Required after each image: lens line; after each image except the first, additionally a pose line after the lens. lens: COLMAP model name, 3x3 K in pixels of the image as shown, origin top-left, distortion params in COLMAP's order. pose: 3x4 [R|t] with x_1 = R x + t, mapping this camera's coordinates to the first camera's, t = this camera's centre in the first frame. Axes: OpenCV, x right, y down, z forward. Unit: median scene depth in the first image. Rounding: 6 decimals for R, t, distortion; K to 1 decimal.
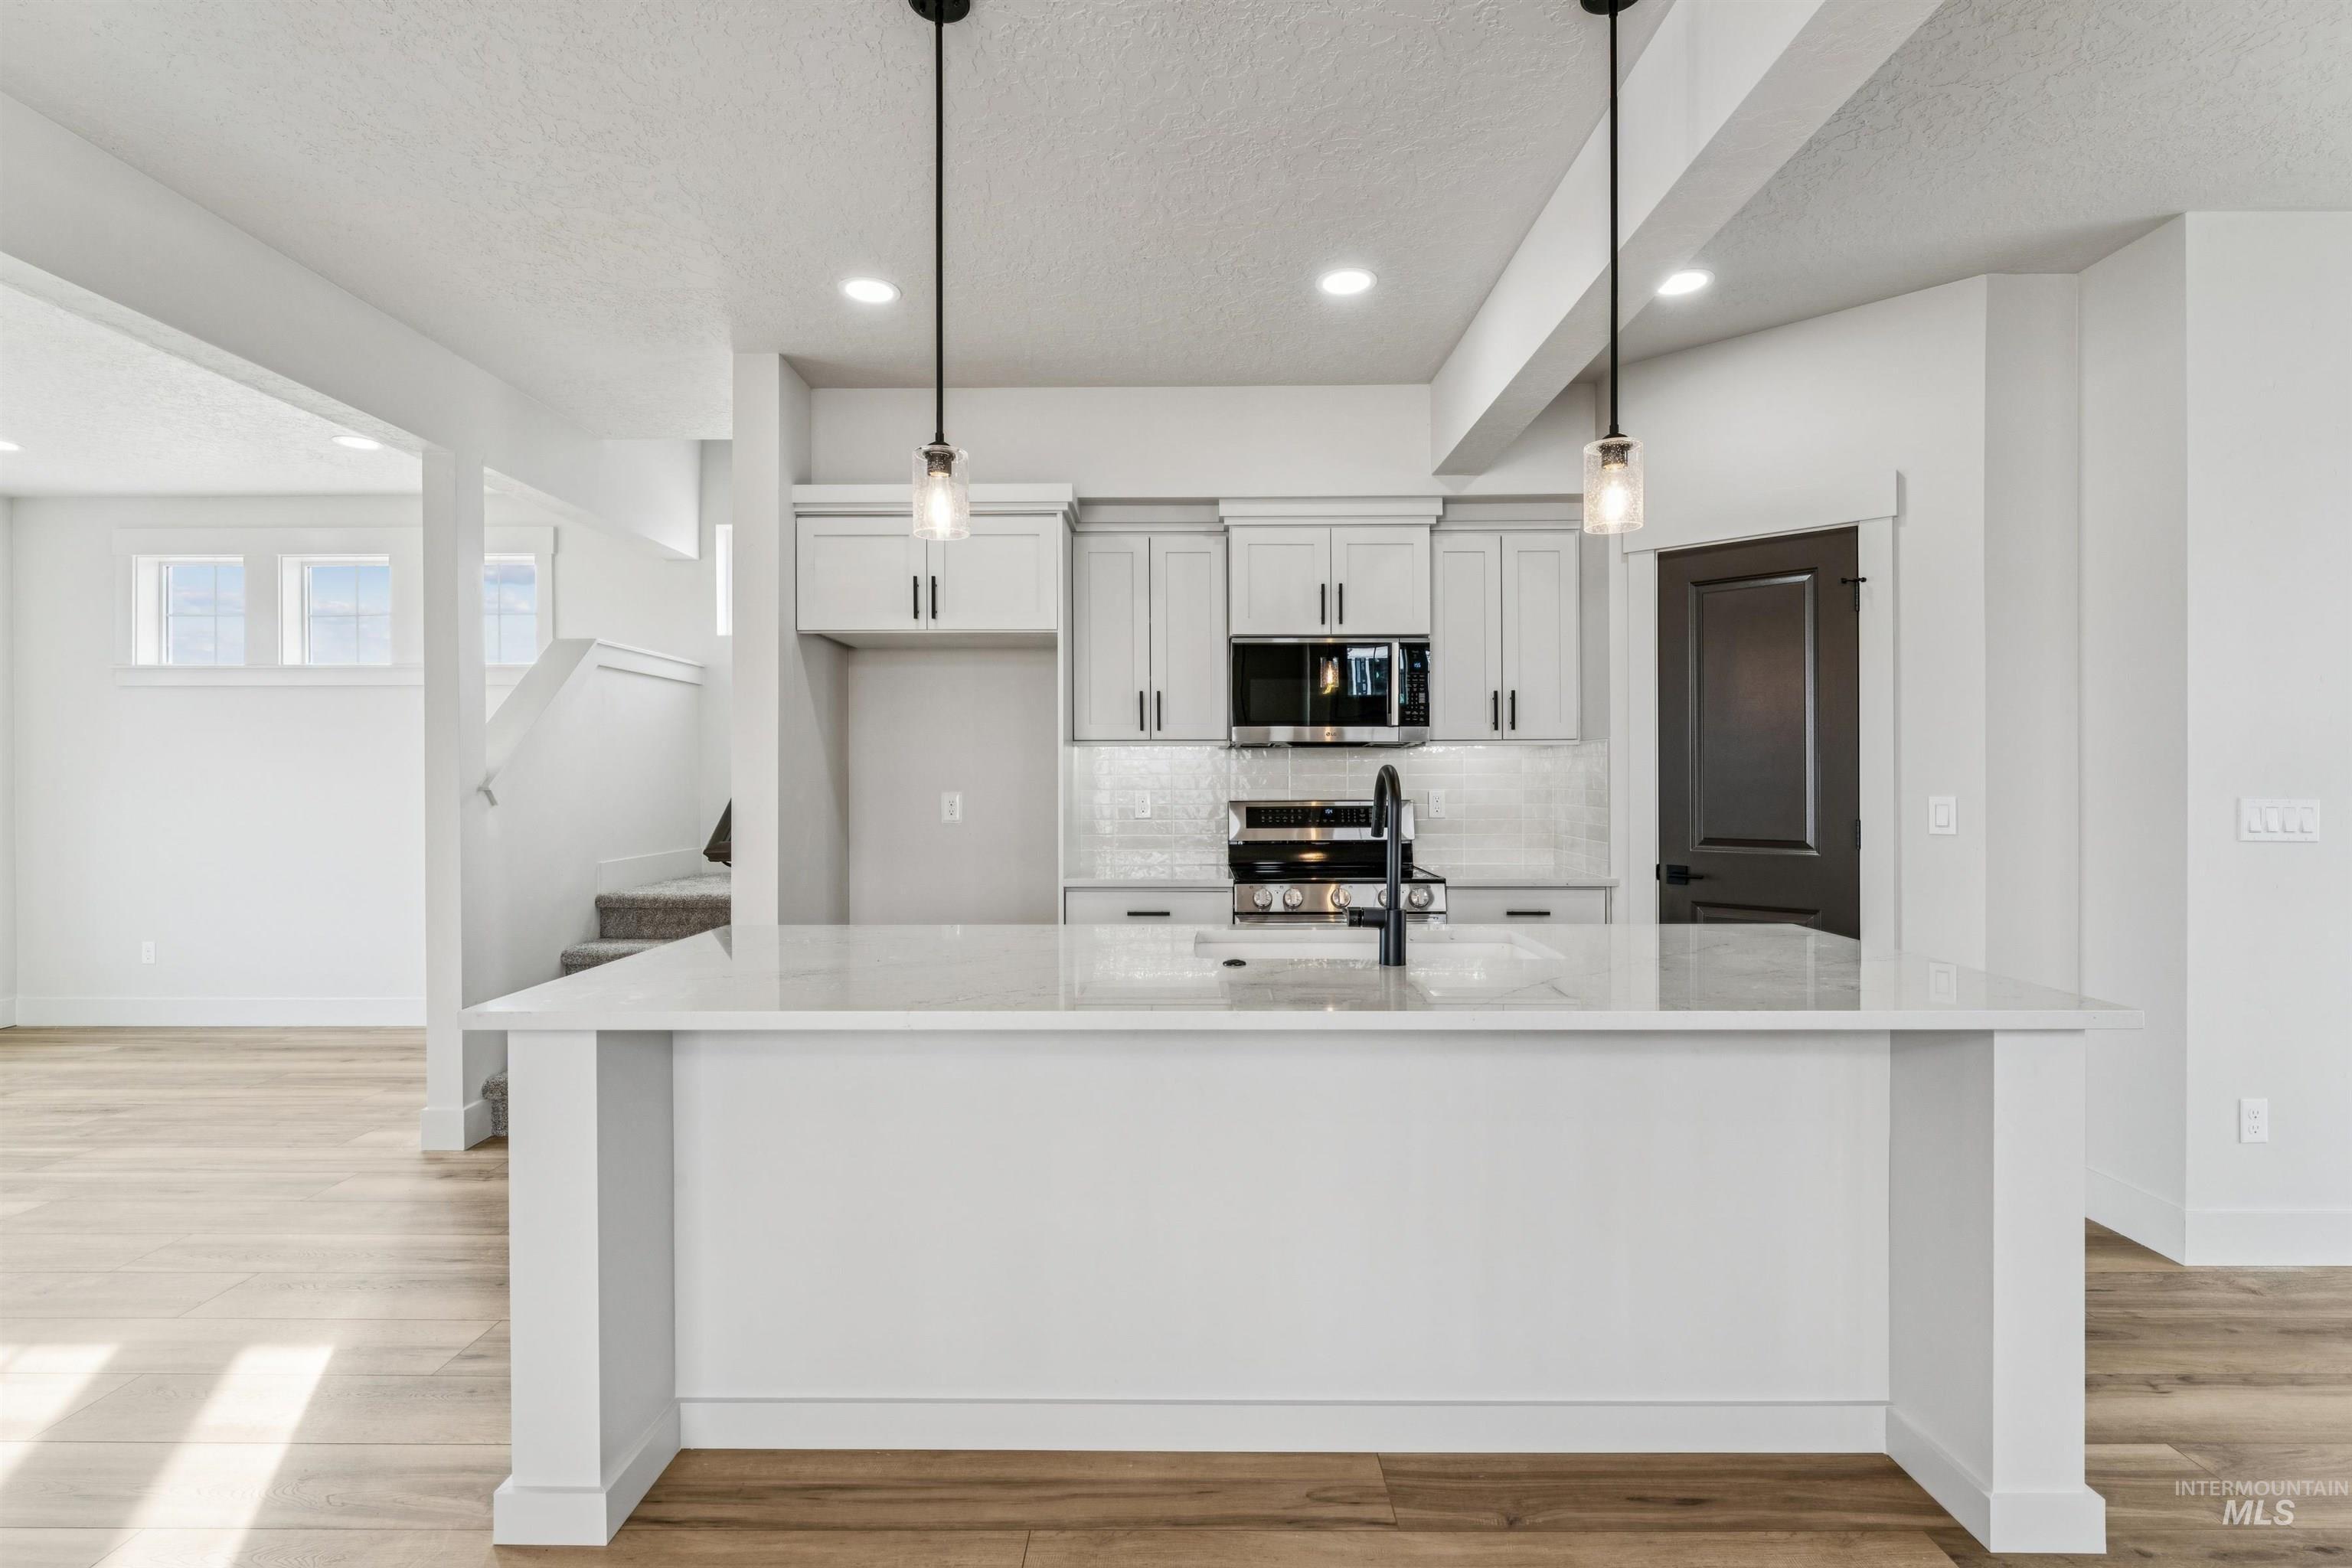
lens RADIAL K [[1092.9, 0, 1181.1], [0, 1092.9, 785.8], [0, 0, 1]] dist [-0.011034, 0.010428]
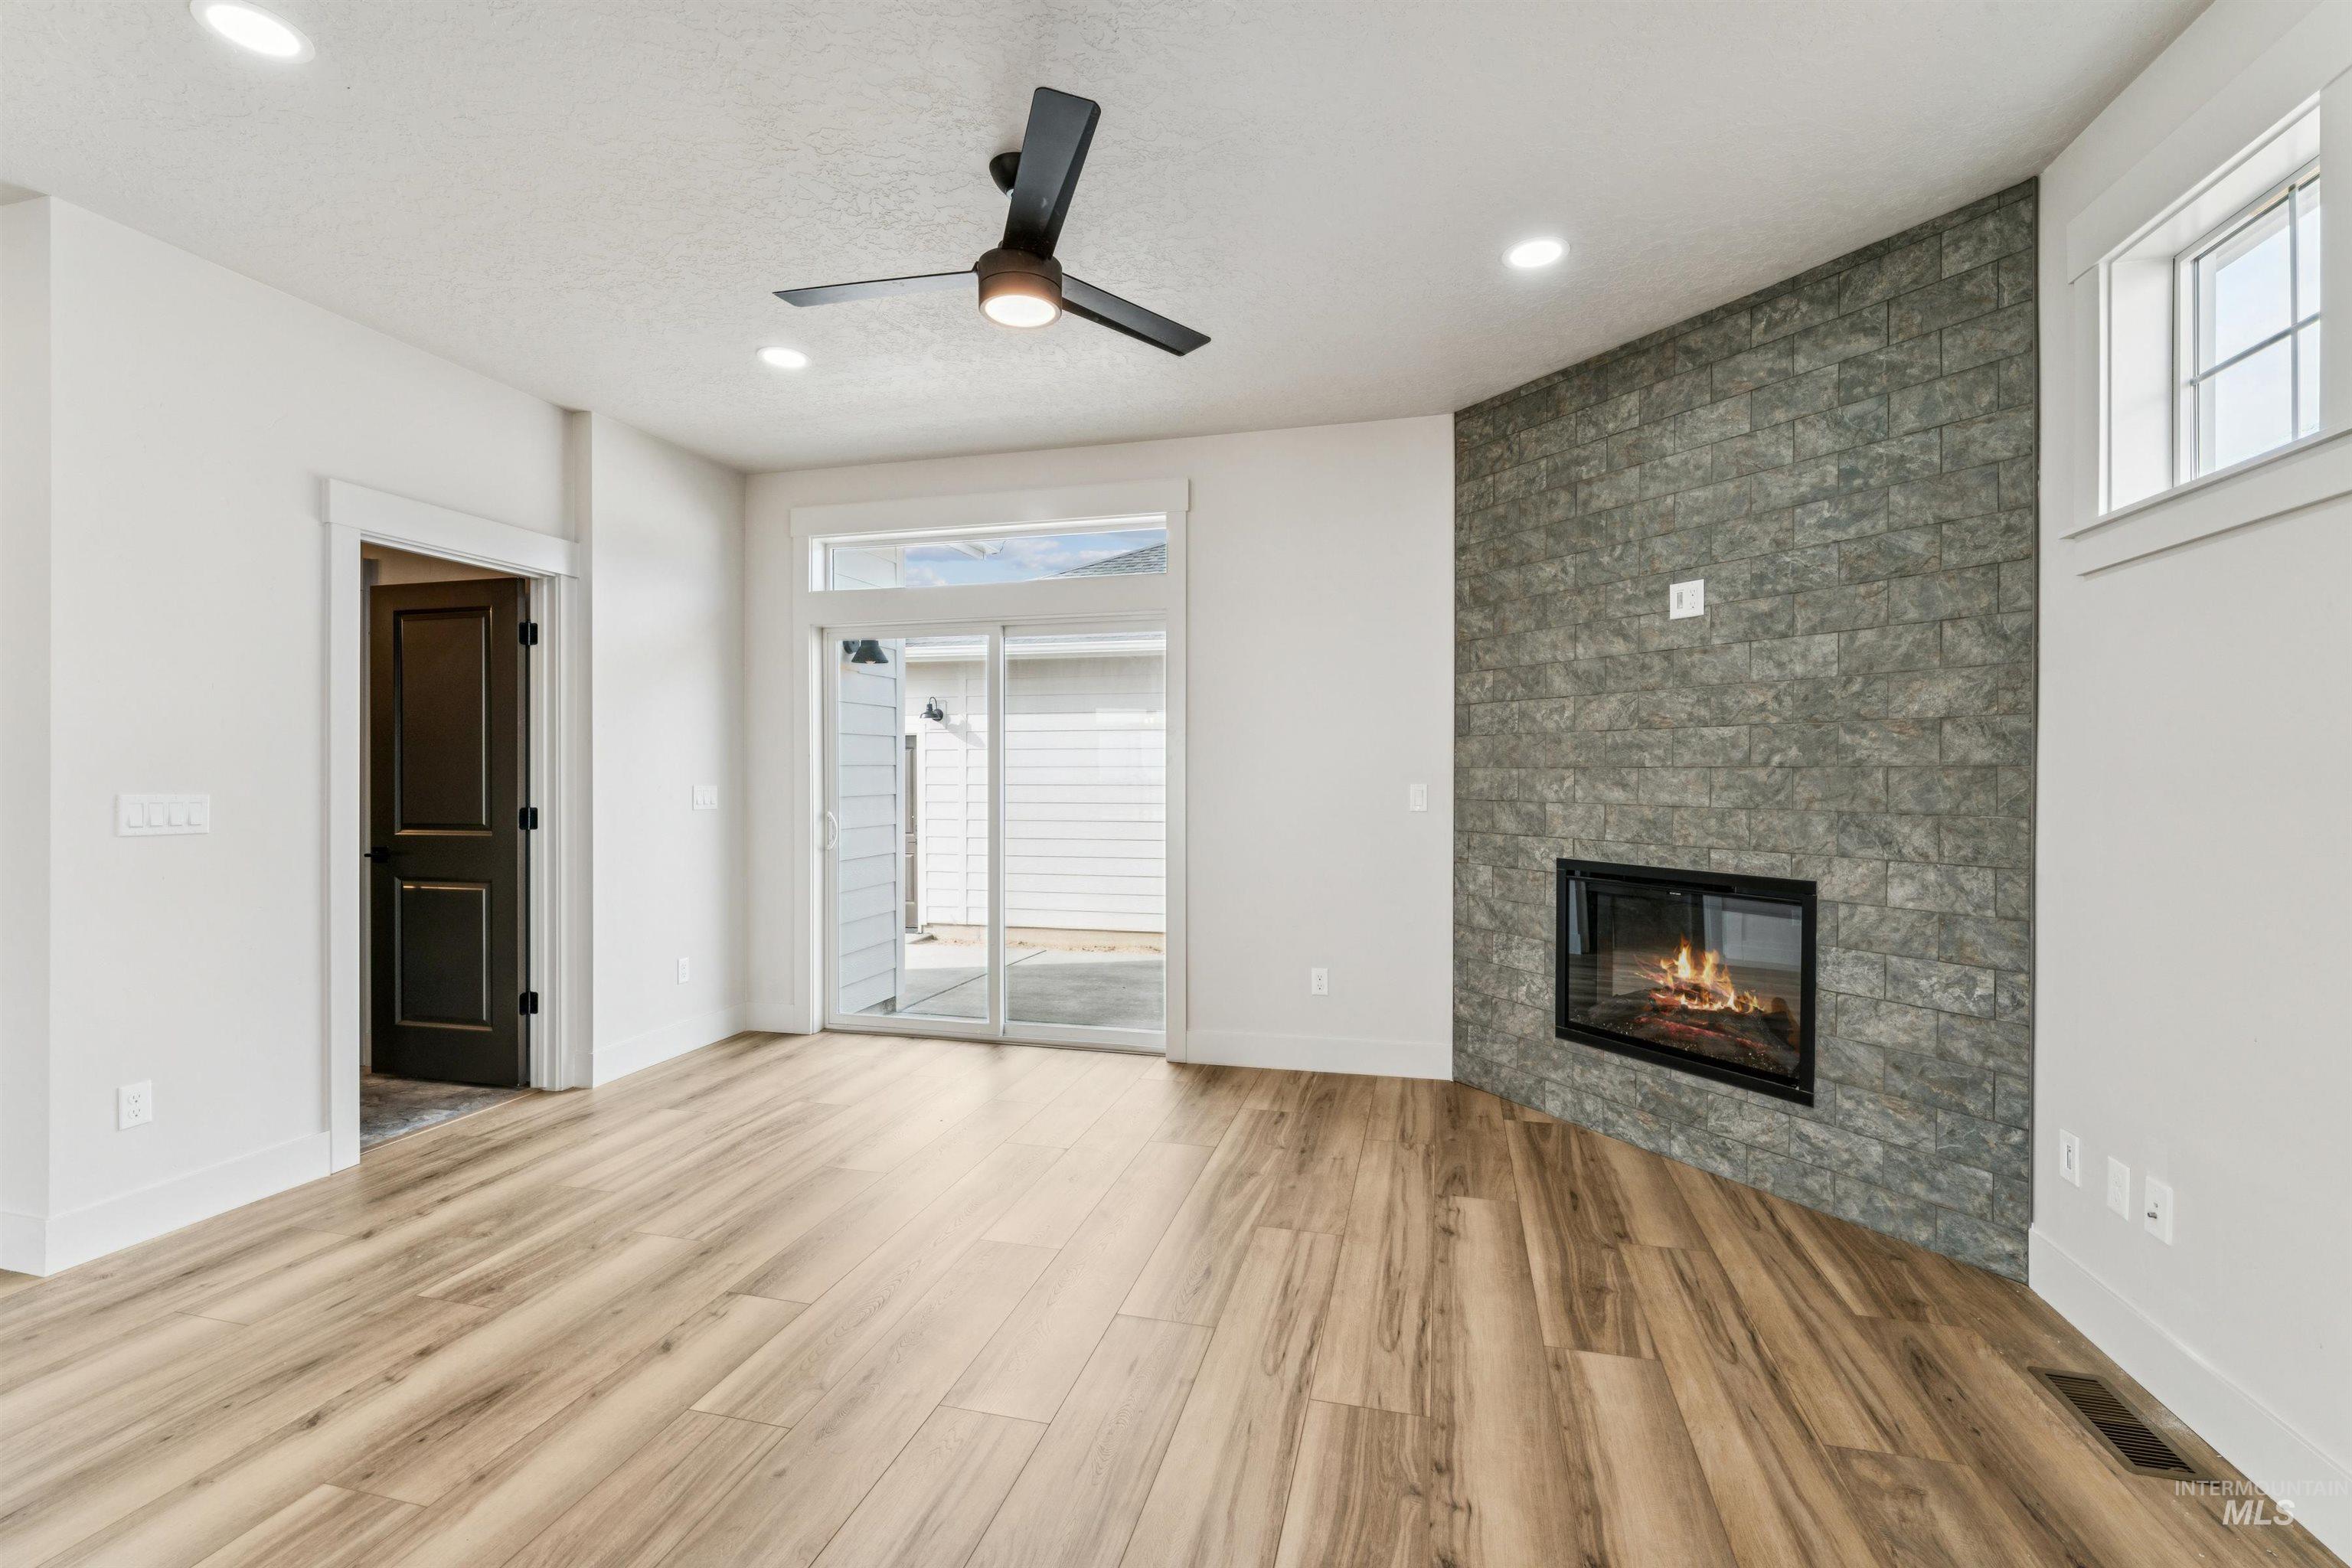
lens RADIAL K [[1026.9, 0, 1181.8], [0, 1026.9, 774.3], [0, 0, 1]] dist [-0.001607, -0.001141]
pose [[0.239094, 0.001159, 0.970996, 0.193116], [0.009472, 0.999949, -0.003525, 0.003933], [-0.970950, 0.010040, 0.239071, -0.138332]]
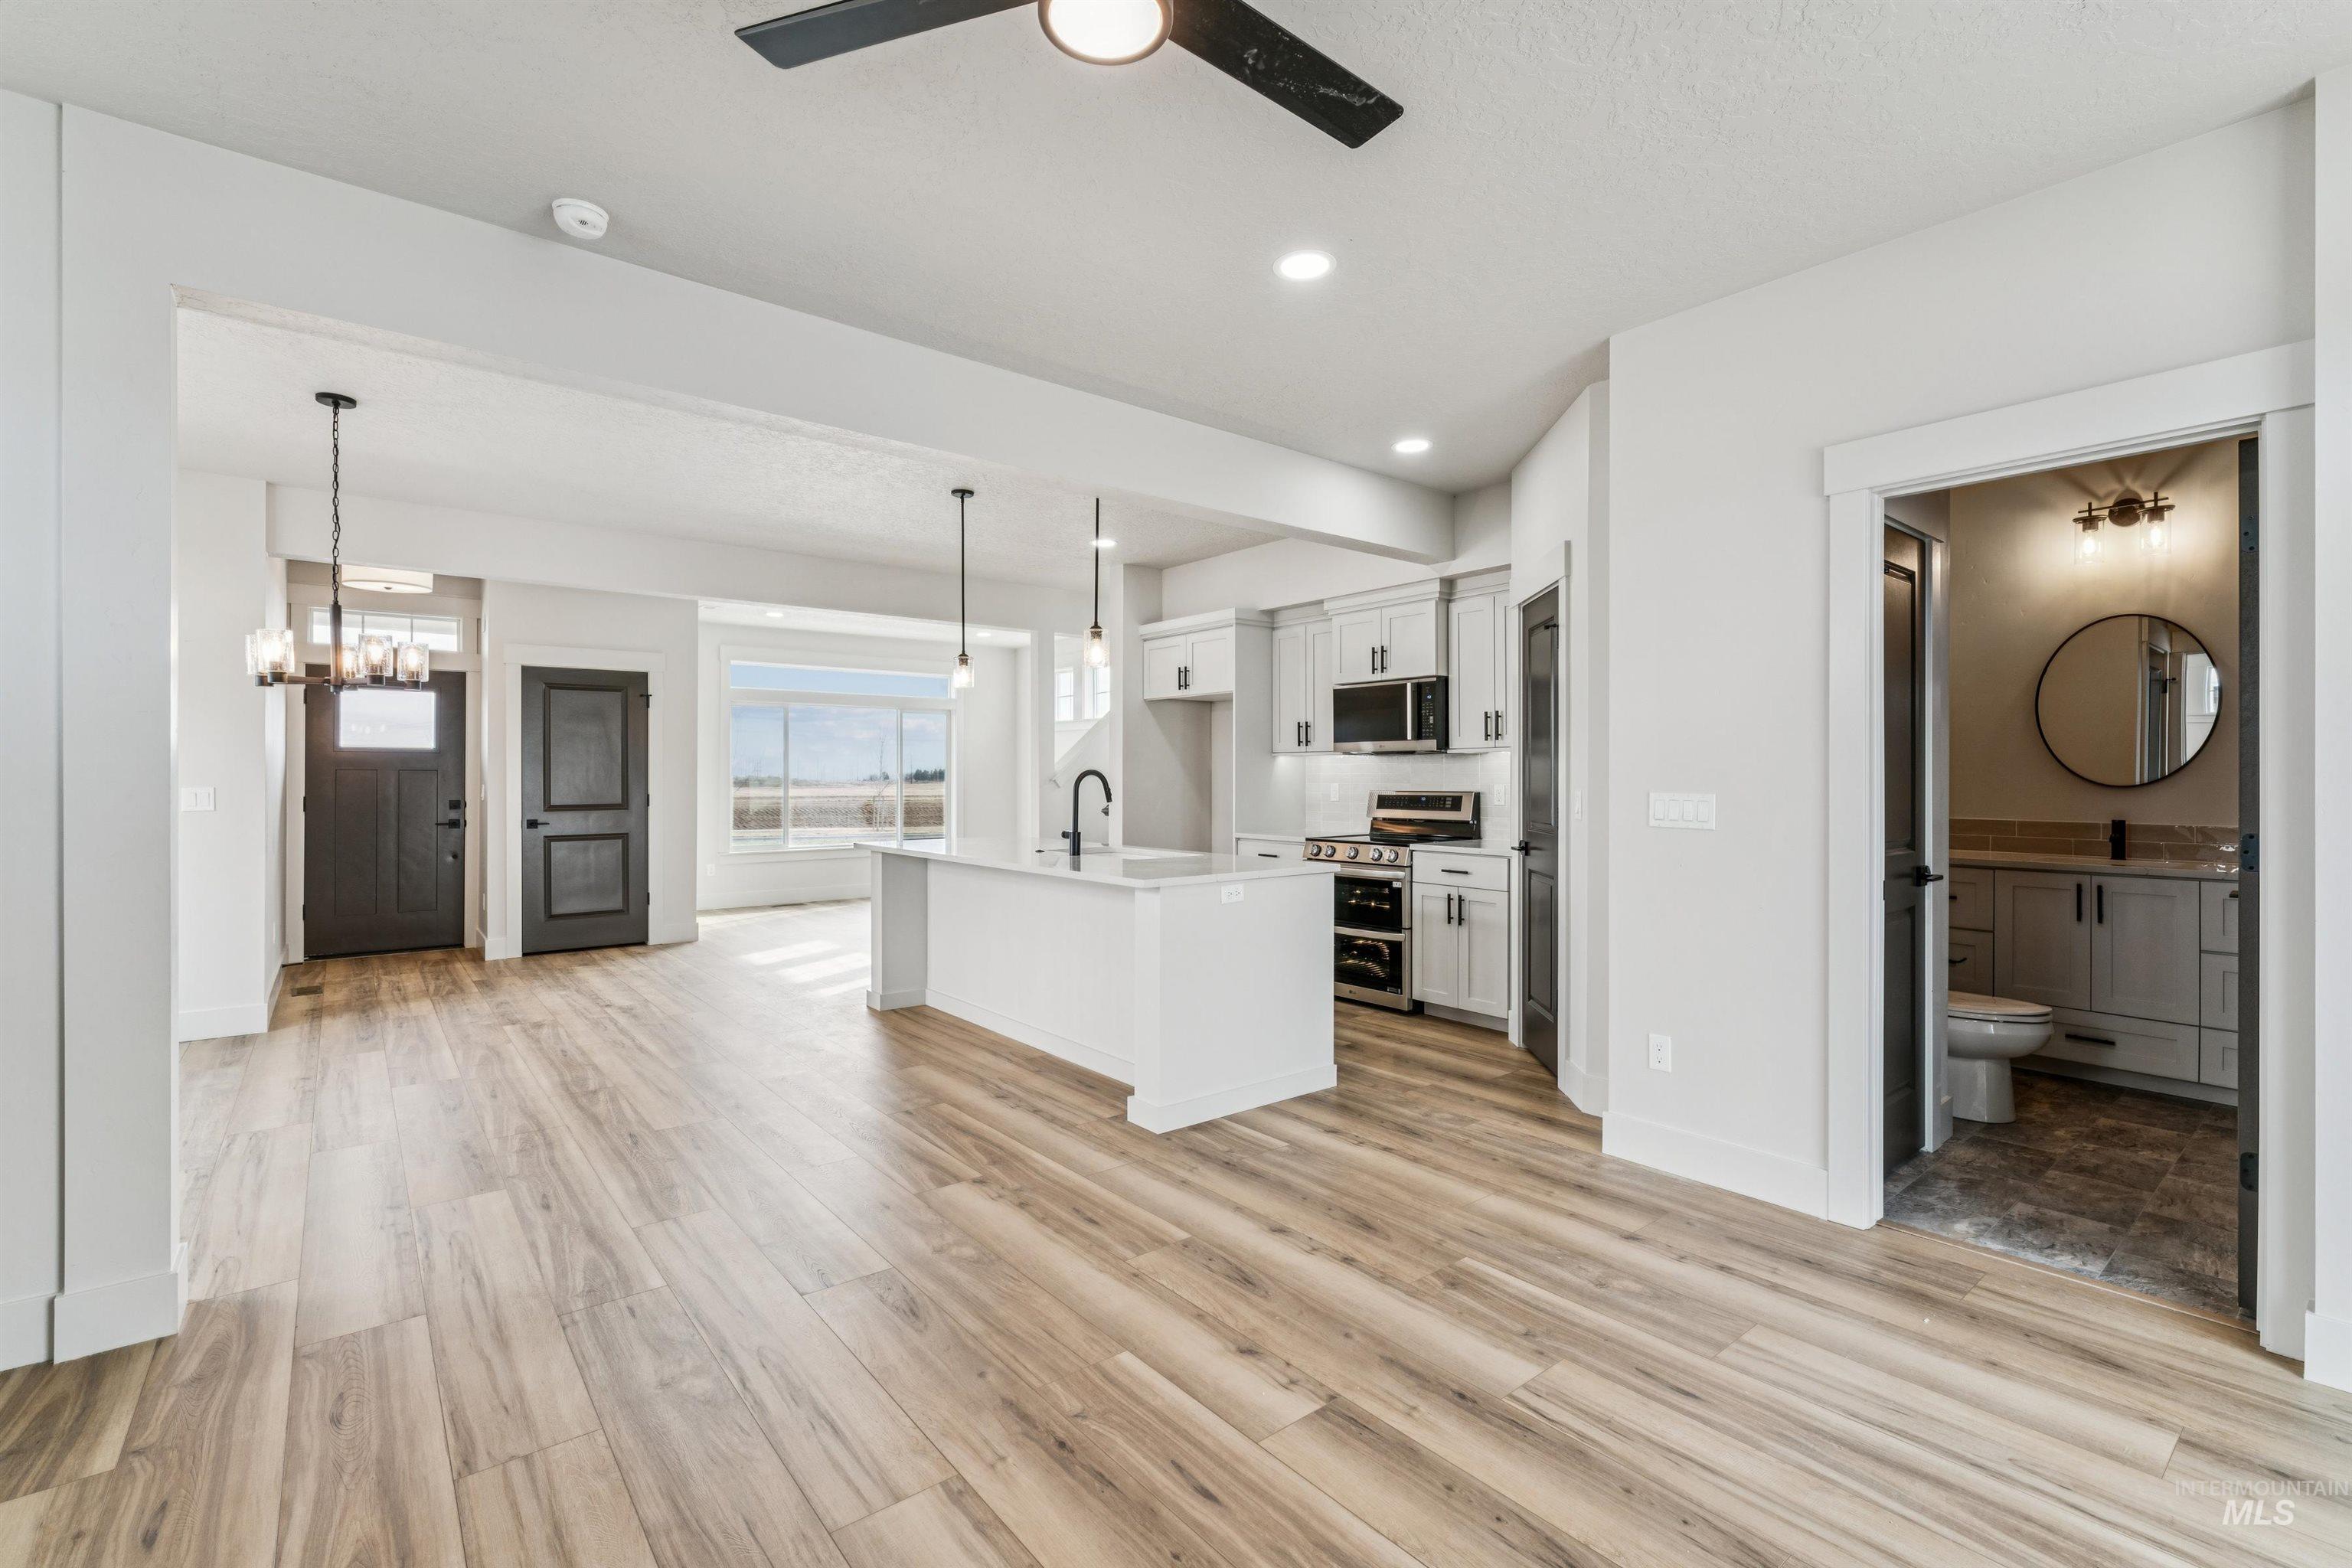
lens RADIAL K [[1026.9, 0, 1167.3], [0, 1026.9, 768.2], [0, 0, 1]] dist [-0.001607, -0.001141]
pose [[0.629919, -0.003768, -0.776651, 1.065513], [-0.008686, 0.999892, -0.011896, 0.002280], [0.776612, 0.014239, 0.629818, -0.117966]]
